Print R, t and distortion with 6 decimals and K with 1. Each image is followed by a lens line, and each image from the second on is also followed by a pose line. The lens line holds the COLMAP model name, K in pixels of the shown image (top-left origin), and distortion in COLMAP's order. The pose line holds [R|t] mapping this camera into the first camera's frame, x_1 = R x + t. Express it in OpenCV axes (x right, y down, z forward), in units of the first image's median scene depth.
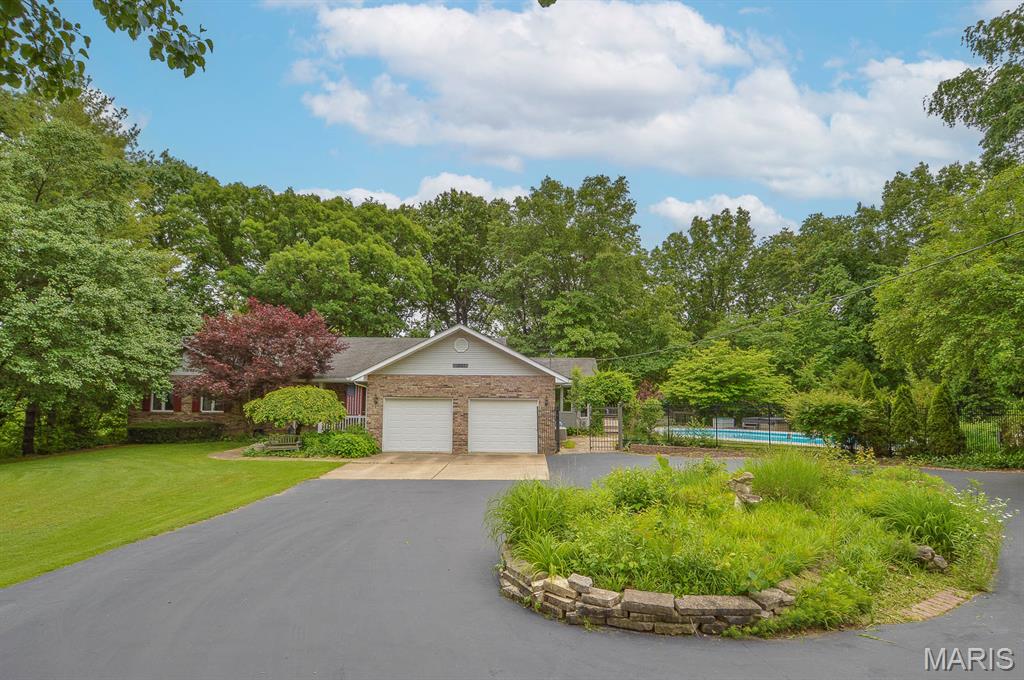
lens RADIAL K [[539.9, 0, 514.6], [0, 539.9, 355.6], [0, 0, 1]] dist [0.026482, -0.033455]
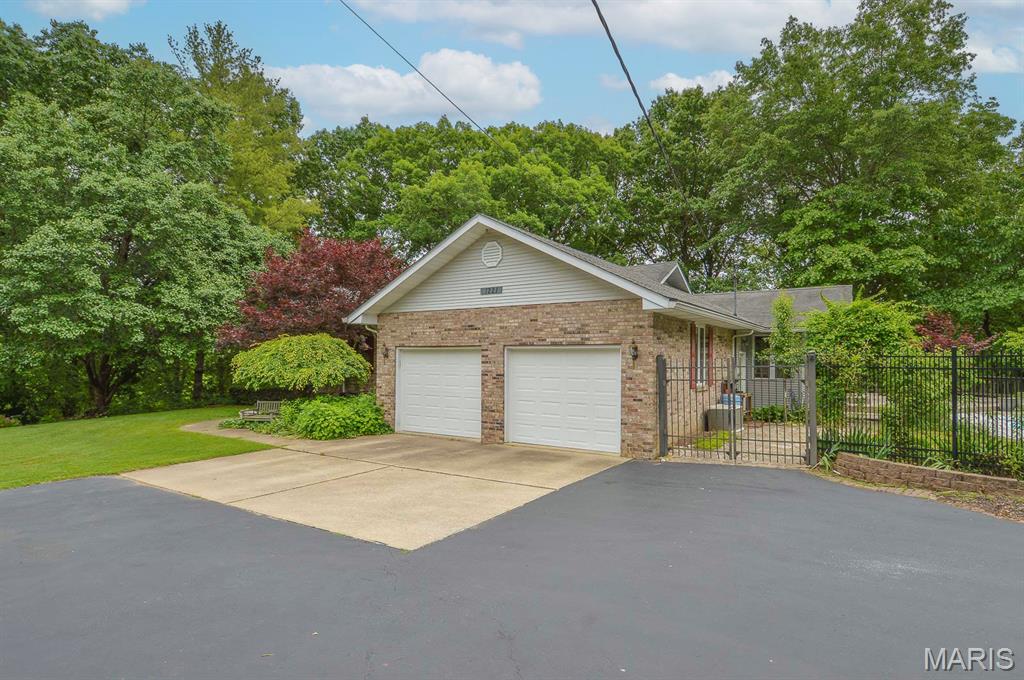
lens RADIAL K [[539.9, 0, 514.6], [0, 539.9, 355.6], [0, 0, 1]] dist [0.026482, -0.033455]
pose [[0.857169, -0.007309, -0.514984, 0.189449], [0.035529, 0.998356, 0.044967, 0.055328], [0.513809, -0.056841, 0.856020, 0.460895]]
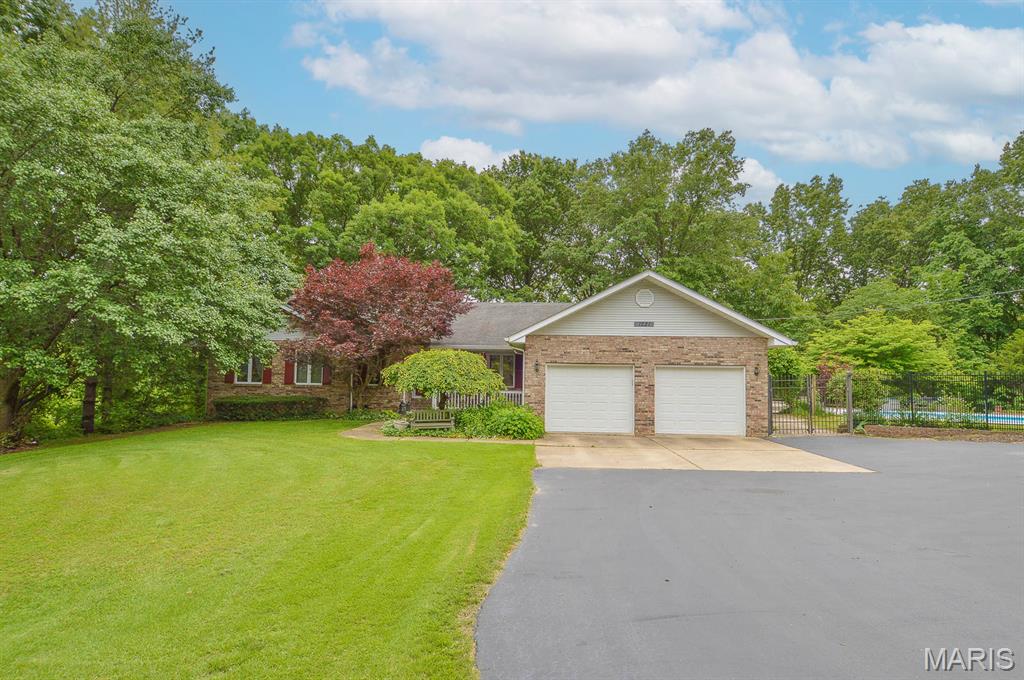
lens RADIAL K [[535.2, 0, 521.3], [0, 535.2, 345.8], [0, 0, 1]] dist [0.014172, -0.024831]
pose [[0.999910, 0.005644, -0.012134, -0.239007], [-0.005586, 0.999973, 0.004808, 0.042114], [0.012161, -0.004739, 0.999915, 0.191397]]
